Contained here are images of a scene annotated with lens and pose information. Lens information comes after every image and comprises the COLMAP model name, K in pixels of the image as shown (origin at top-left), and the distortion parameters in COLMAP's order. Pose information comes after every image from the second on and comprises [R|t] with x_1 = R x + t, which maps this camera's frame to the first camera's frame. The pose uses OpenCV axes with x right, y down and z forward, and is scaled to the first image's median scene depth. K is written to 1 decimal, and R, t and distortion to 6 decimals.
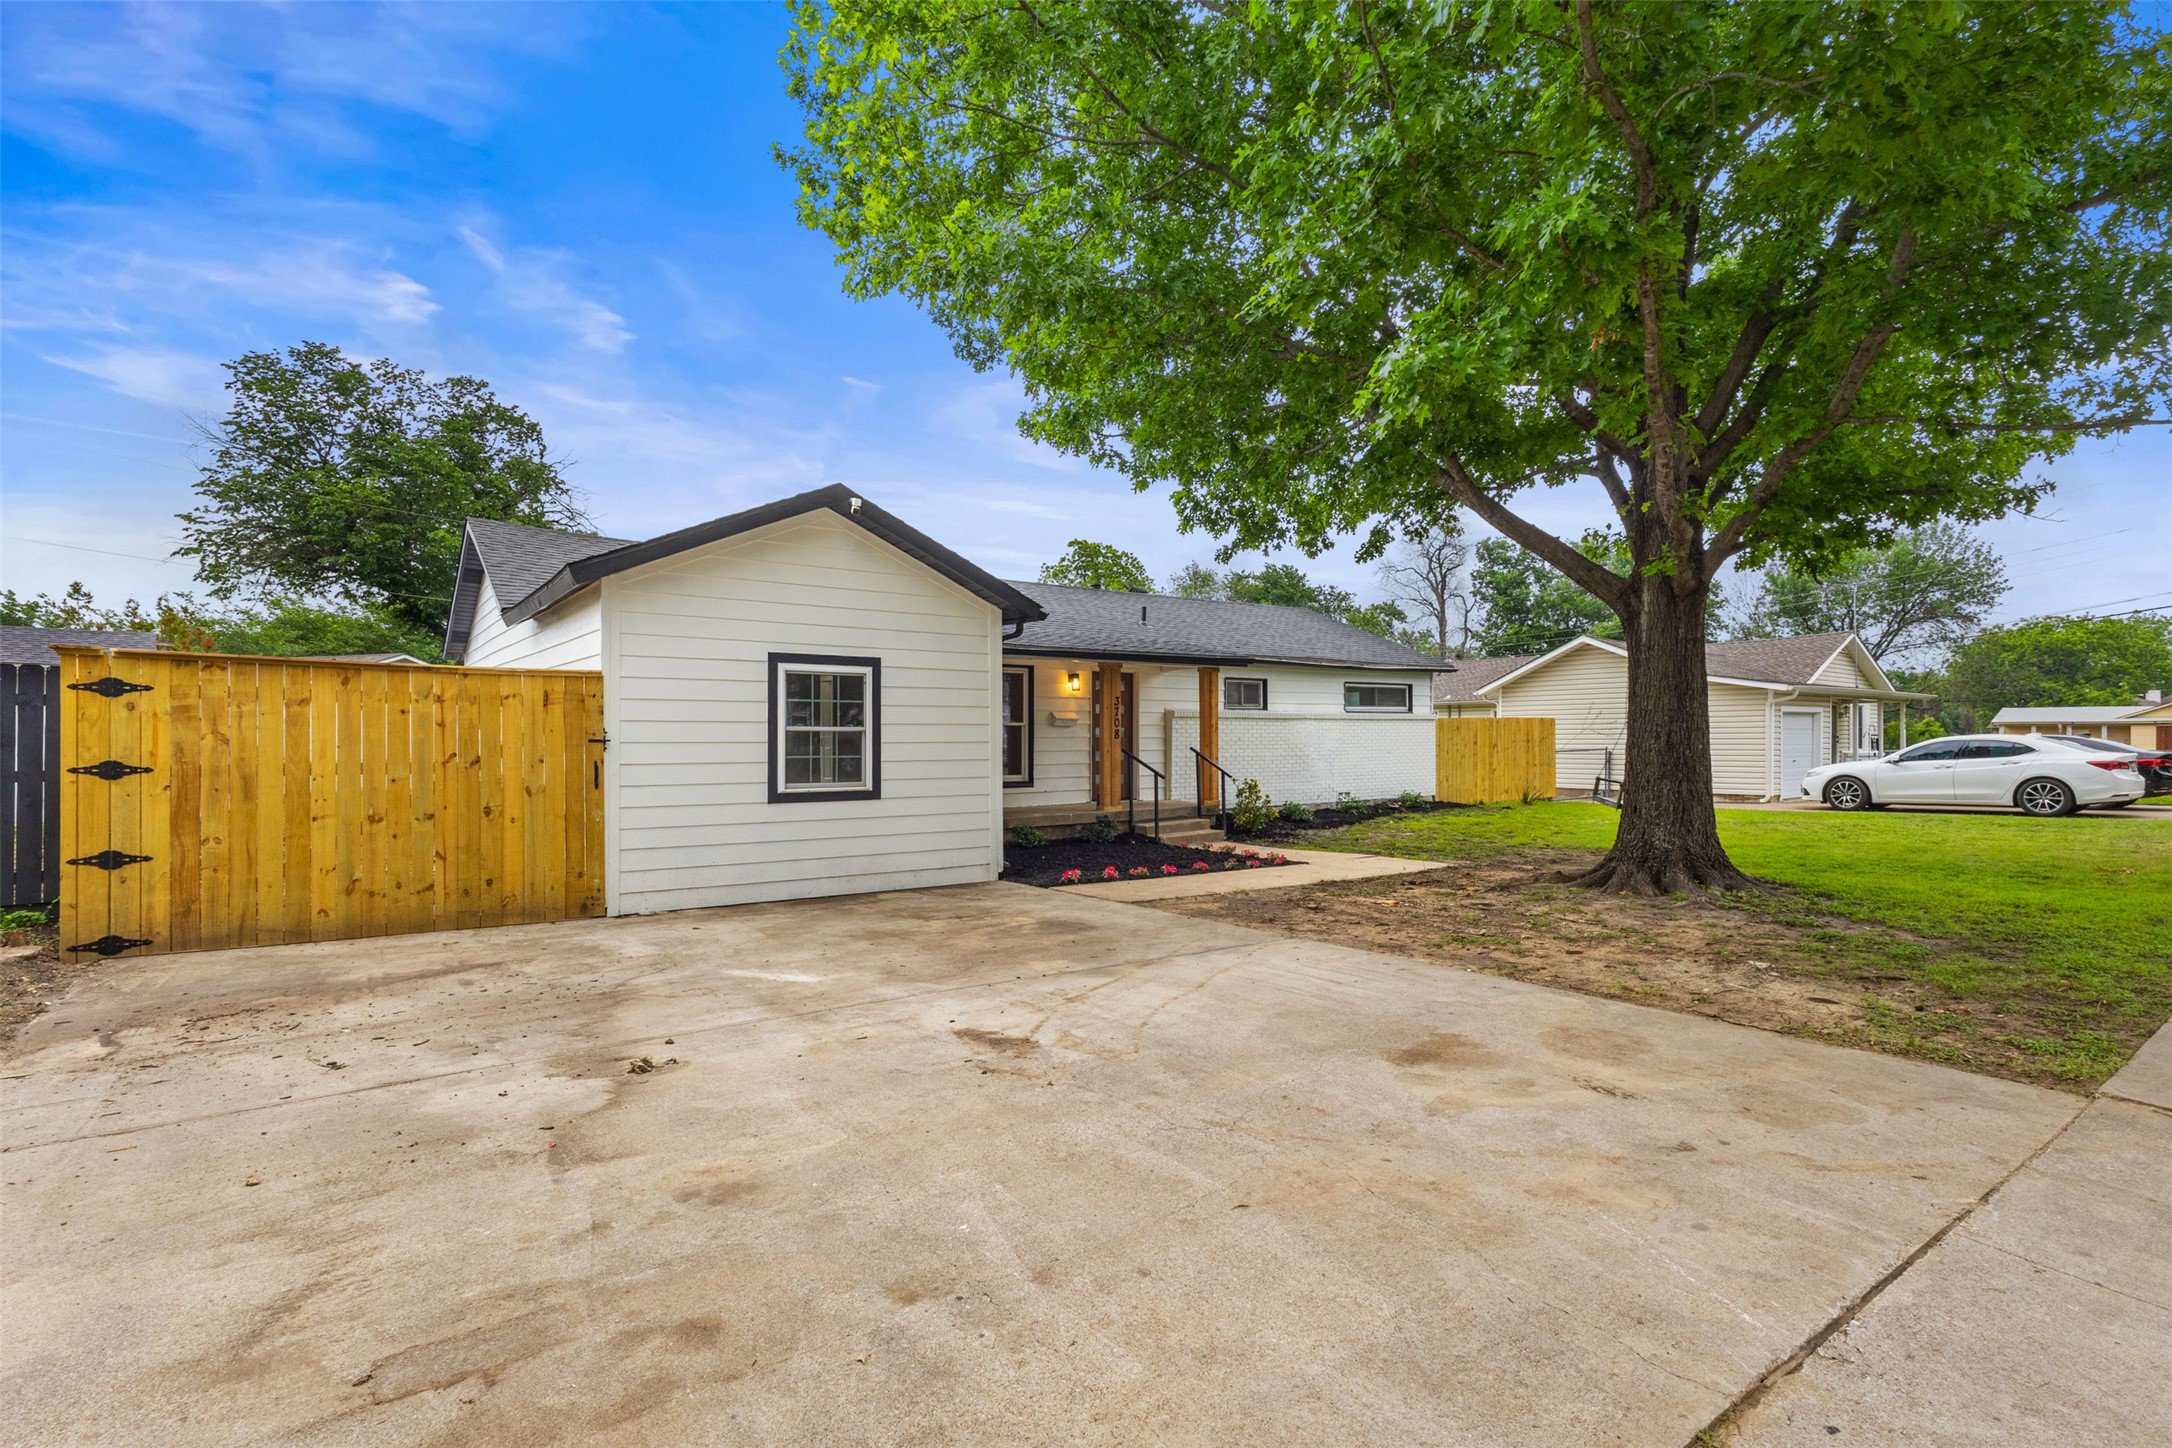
lens RADIAL K [[1003.6, 0, 1086.0], [0, 1003.6, 724.0], [0, 0, 1]] dist [-0.000266, 0.000383]
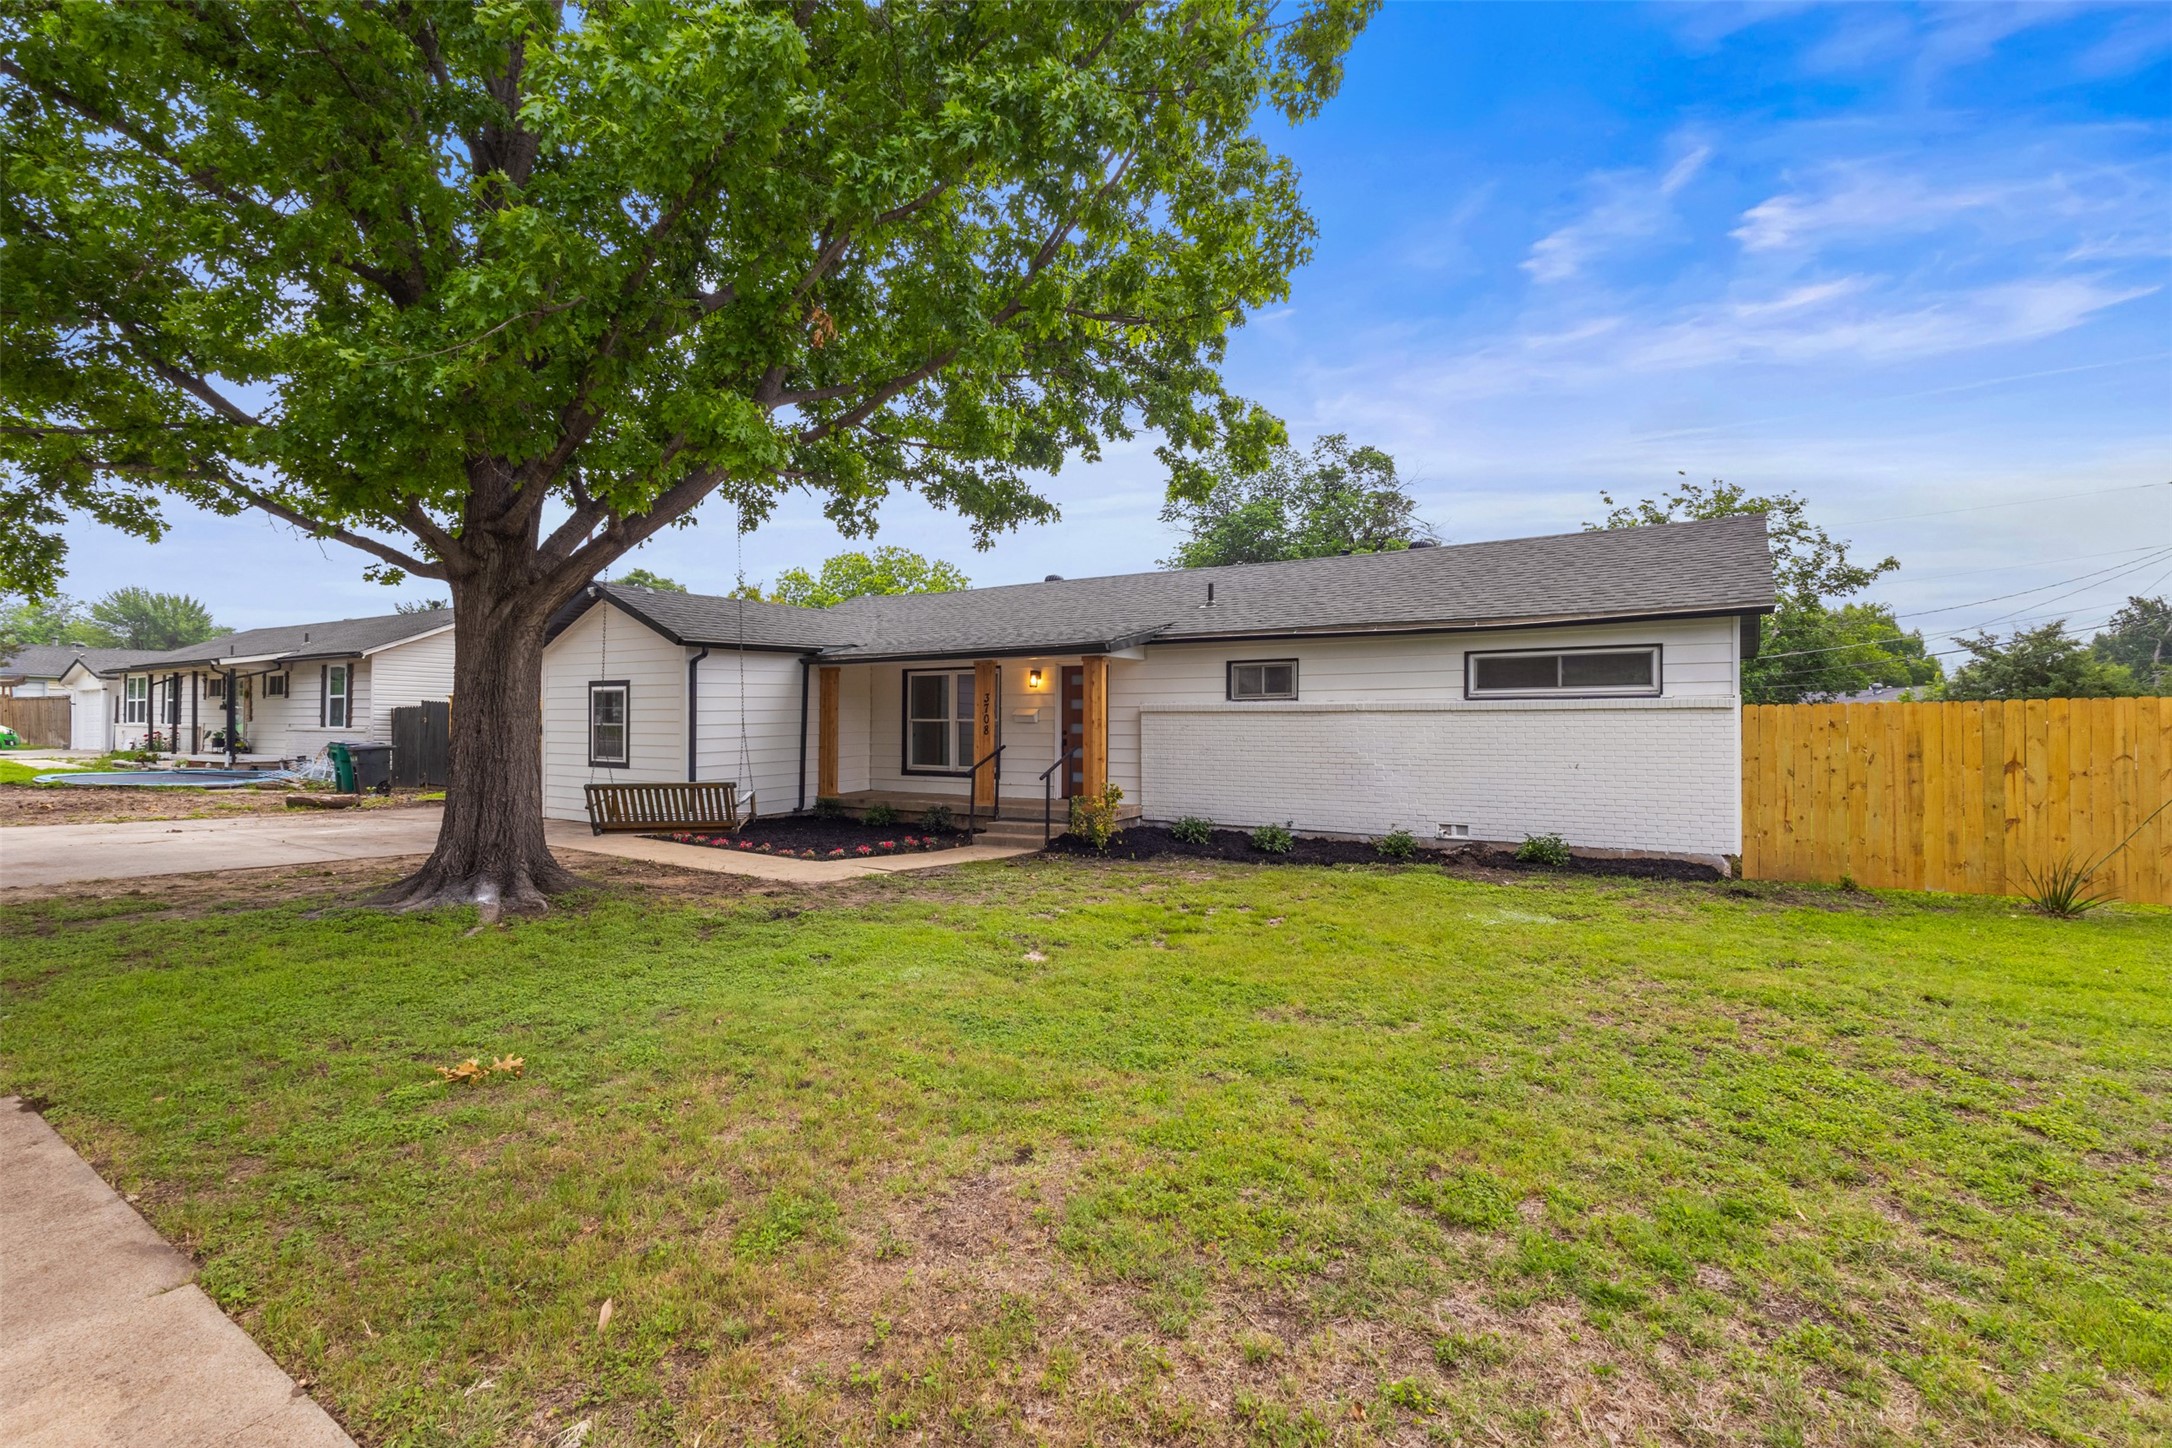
lens RADIAL K [[1003.6, 0, 1086.0], [0, 1003.6, 724.0], [0, 0, 1]] dist [-0.000266, 0.000383]
pose [[0.359611, -0.000803, -0.933102, 1.634896], [0.002578, 0.999997, 0.000133, 0.006363], [0.933099, -0.002454, 0.359612, 1.171458]]
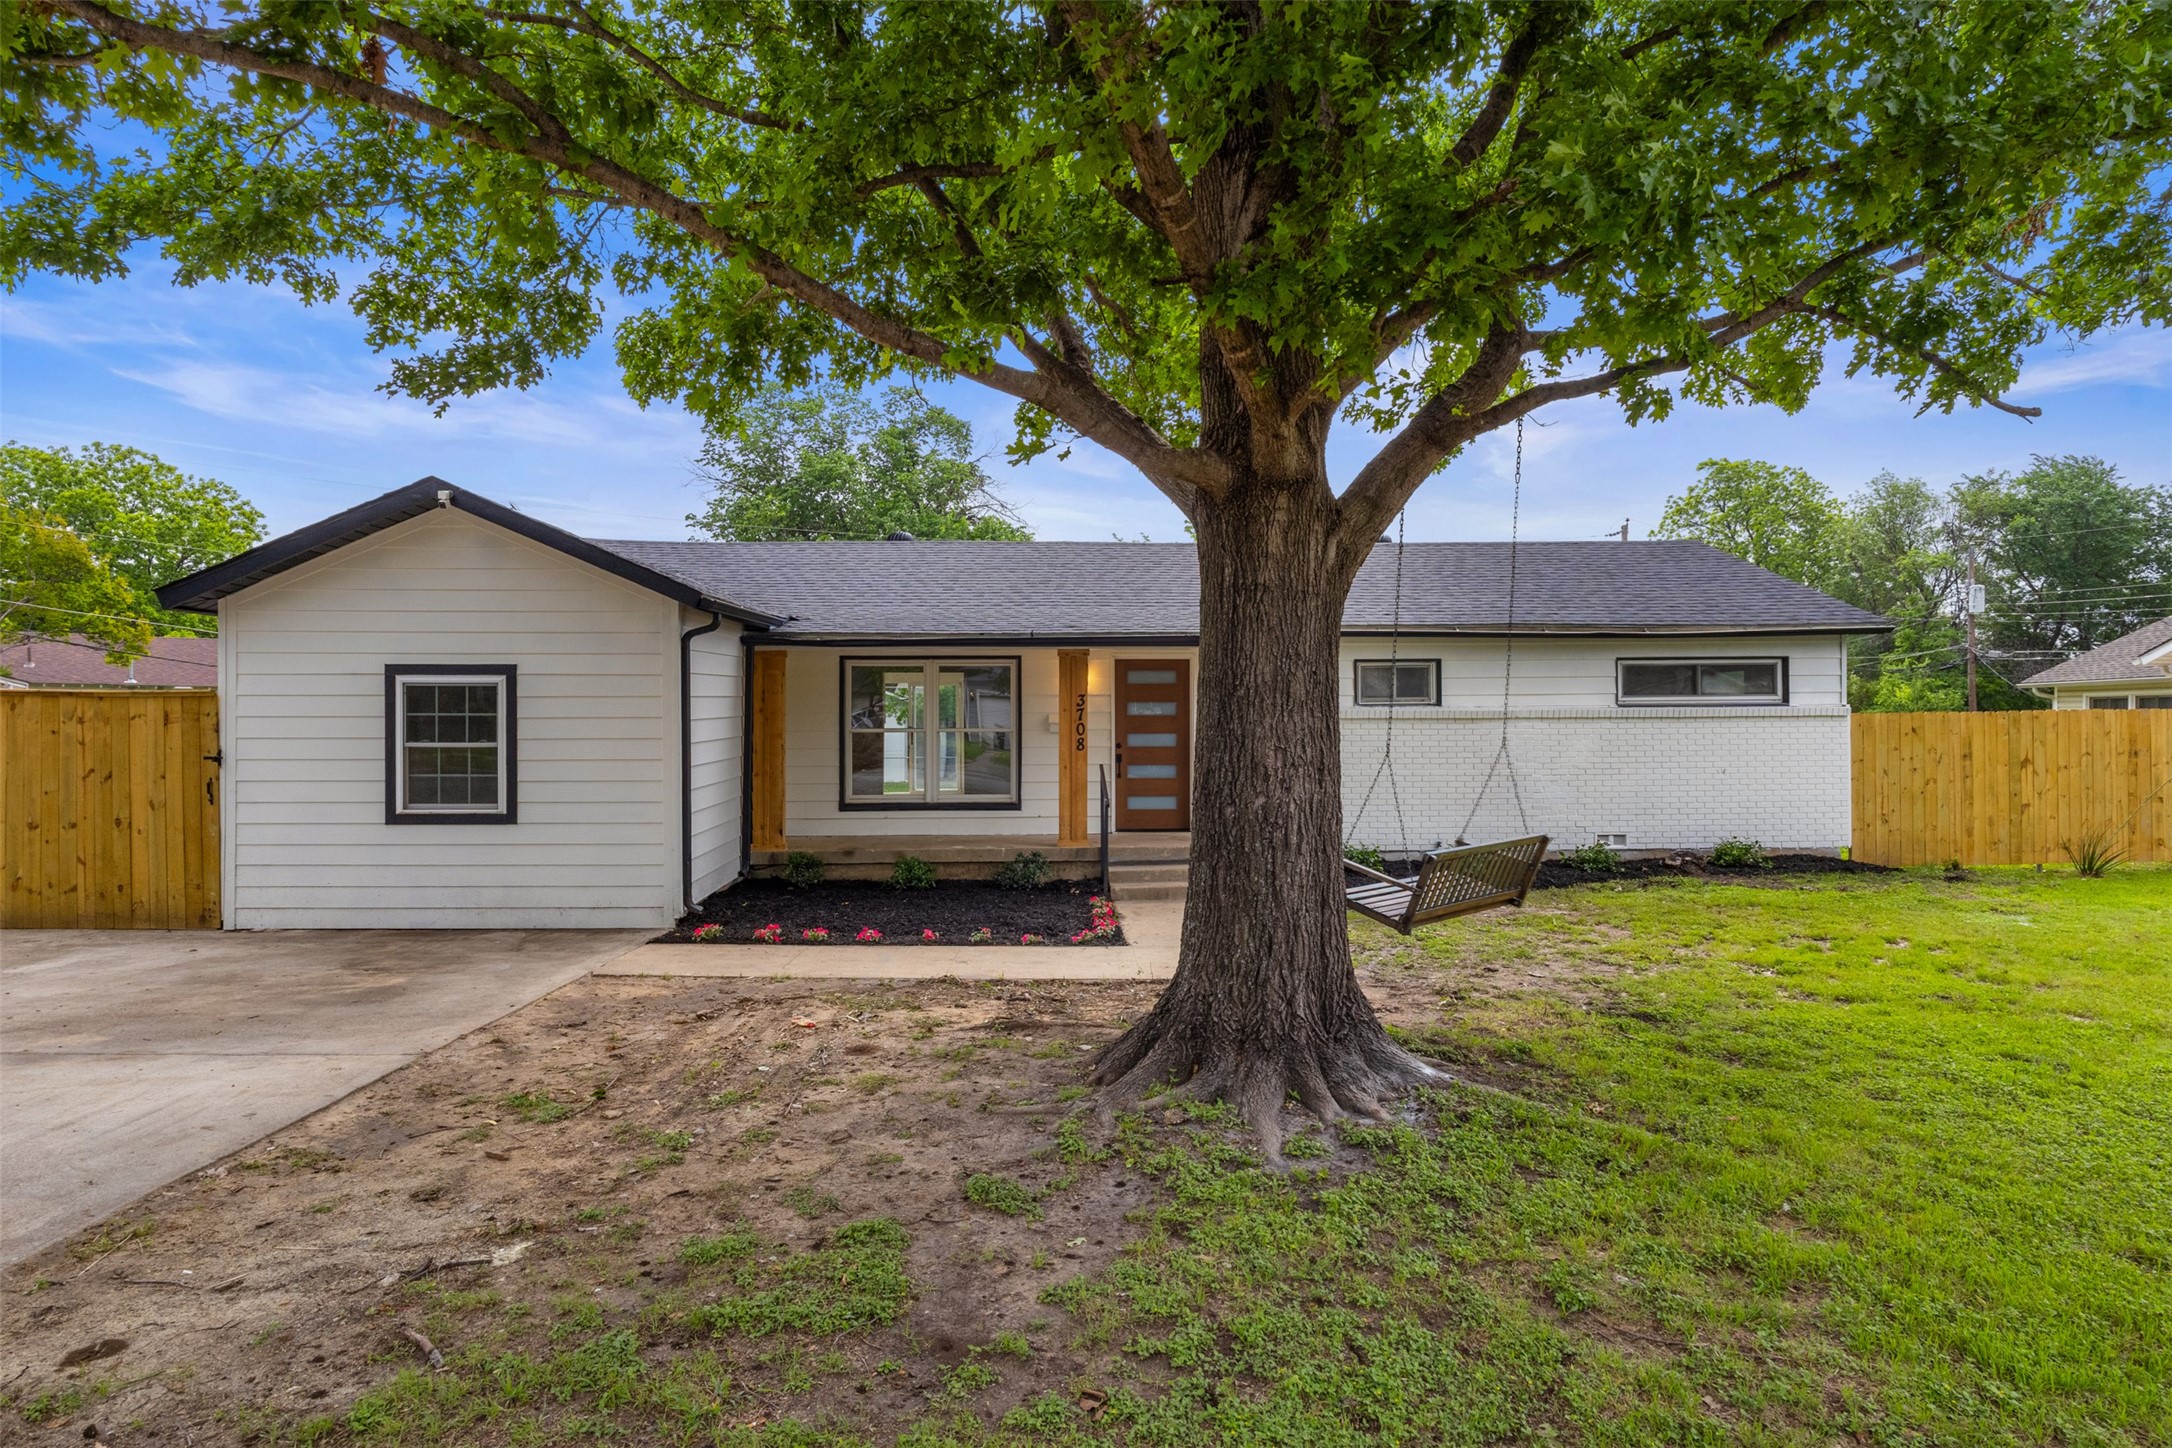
lens RADIAL K [[1169.3, 0, 1086.0], [0, 1169.3, 724.0], [0, 0, 1]] dist [0.005933, 0.000426]
pose [[0.828202, -0.003116, -0.560420, 0.838707], [0.007629, 0.999955, 0.005715, -0.016472], [0.560377, -0.009008, 0.828189, 0.452650]]
